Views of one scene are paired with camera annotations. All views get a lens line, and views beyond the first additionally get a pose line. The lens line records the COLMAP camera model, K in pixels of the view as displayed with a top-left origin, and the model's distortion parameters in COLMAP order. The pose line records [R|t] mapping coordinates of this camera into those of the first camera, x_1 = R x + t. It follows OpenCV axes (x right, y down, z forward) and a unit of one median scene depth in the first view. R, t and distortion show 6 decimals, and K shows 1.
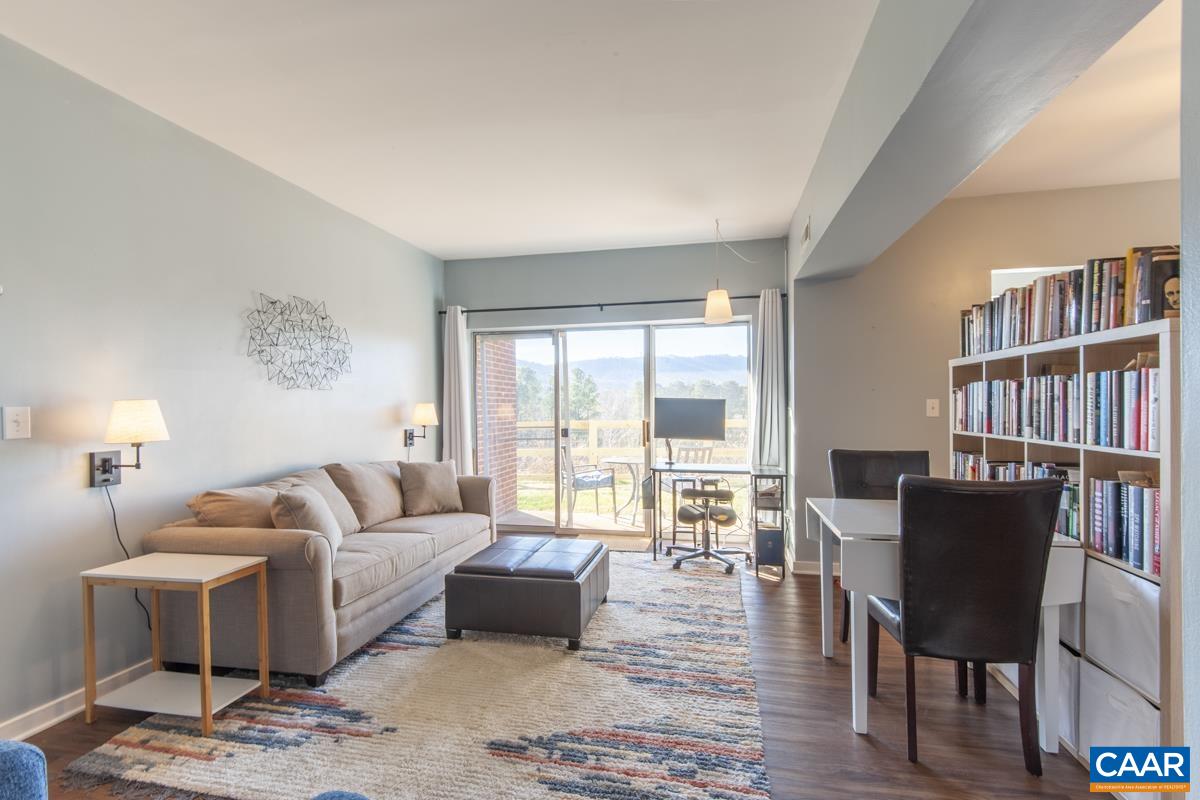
lens RADIAL K [[540.3, 0, 597.5], [0, 540.3, 408.1], [0, 0, 1]] dist [0.034701, -0.024641]
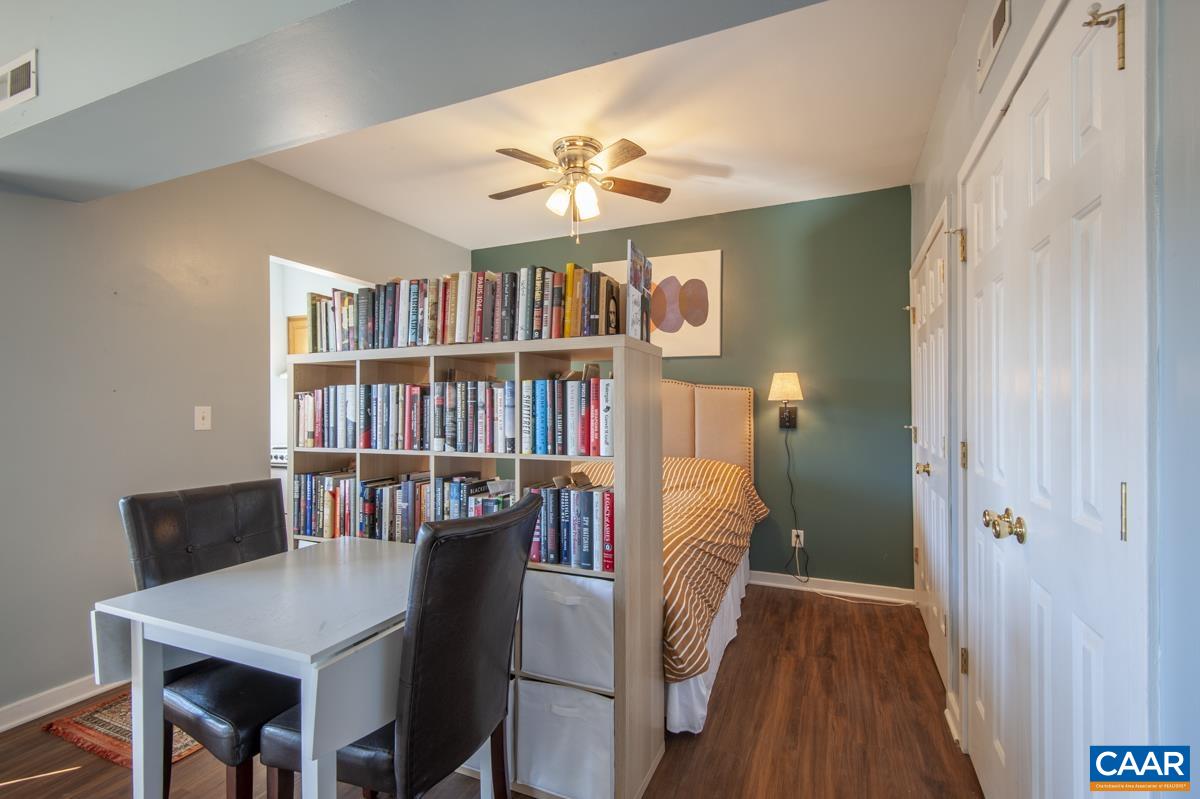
lens RADIAL K [[540.3, 0, 597.5], [0, 540.3, 407.6], [0, 0, 1]] dist [0.034701, -0.024641]
pose [[0.194052, 0.009619, 0.980944, -0.016132], [0.008390, 0.999899, -0.011465, -0.002419], [-0.980955, 0.010454, 0.193951, 0.446588]]
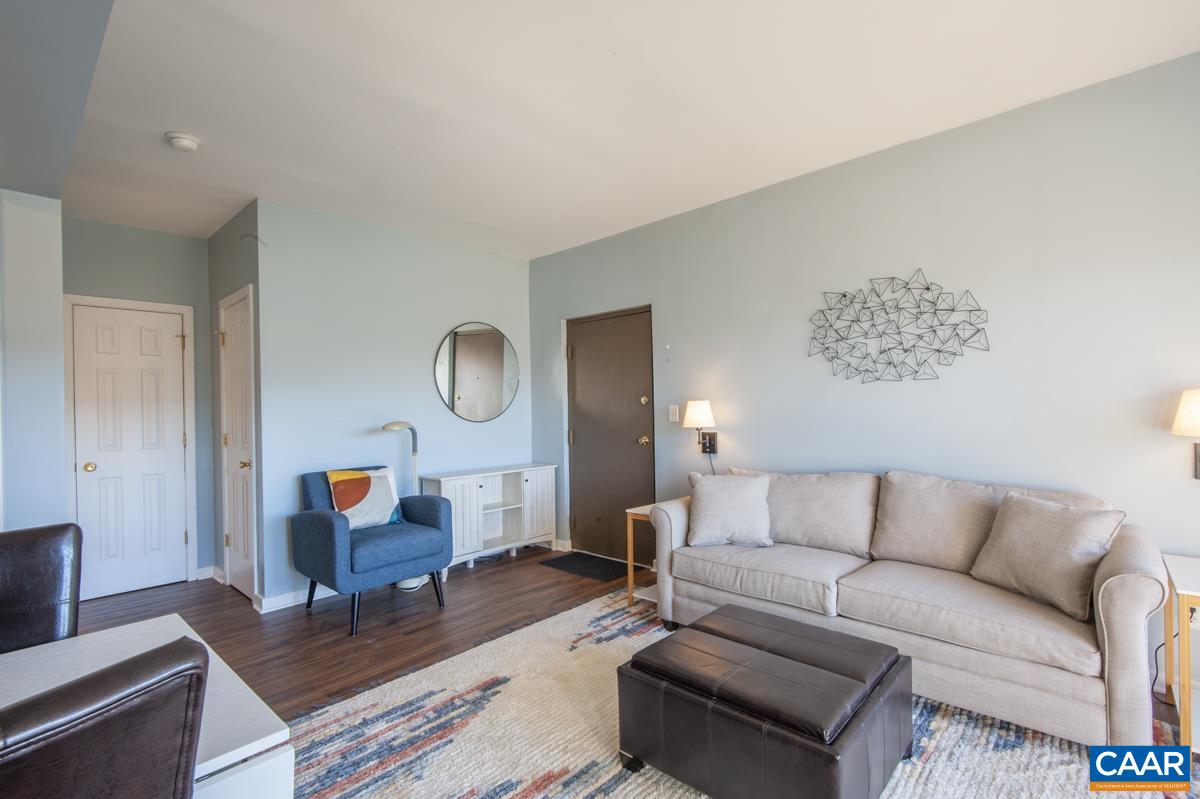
lens RADIAL K [[540.3, 0, 597.5], [0, 540.3, 407.6], [0, 0, 1]] dist [0.034701, -0.024641]
pose [[-0.495732, 0.018479, -0.868279, 0.551060], [0.021602, 0.999727, 0.008943, -0.013043], [0.868207, -0.014323, -0.495996, 1.276950]]
